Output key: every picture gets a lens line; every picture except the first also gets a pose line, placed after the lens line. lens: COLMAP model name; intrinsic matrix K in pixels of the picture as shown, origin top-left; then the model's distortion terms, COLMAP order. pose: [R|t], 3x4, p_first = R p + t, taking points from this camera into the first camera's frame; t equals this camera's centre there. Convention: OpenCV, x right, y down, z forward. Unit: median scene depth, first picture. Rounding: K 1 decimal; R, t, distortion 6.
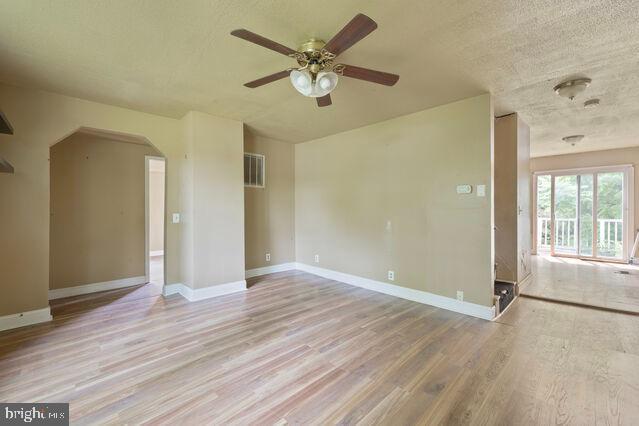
lens RADIAL K [[269.0, 0, 319.8], [0, 269.0, 212.2], [0, 0, 1]] dist [0.009543, -0.000015]
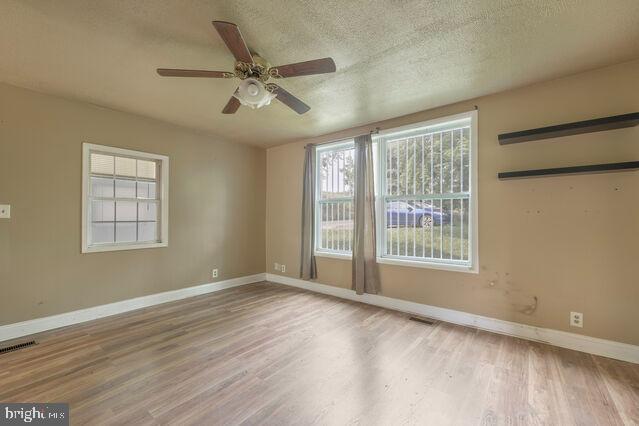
lens RADIAL K [[269.0, 0, 319.2], [0, 269.0, 215.0], [0, 0, 1]] dist [0.009543, -0.000015]
pose [[-0.990952, -0.002959, -0.134187, -0.120944], [-0.002415, 0.999988, -0.004220, -0.006219], [0.134197, -0.003858, -0.990947, 2.026660]]
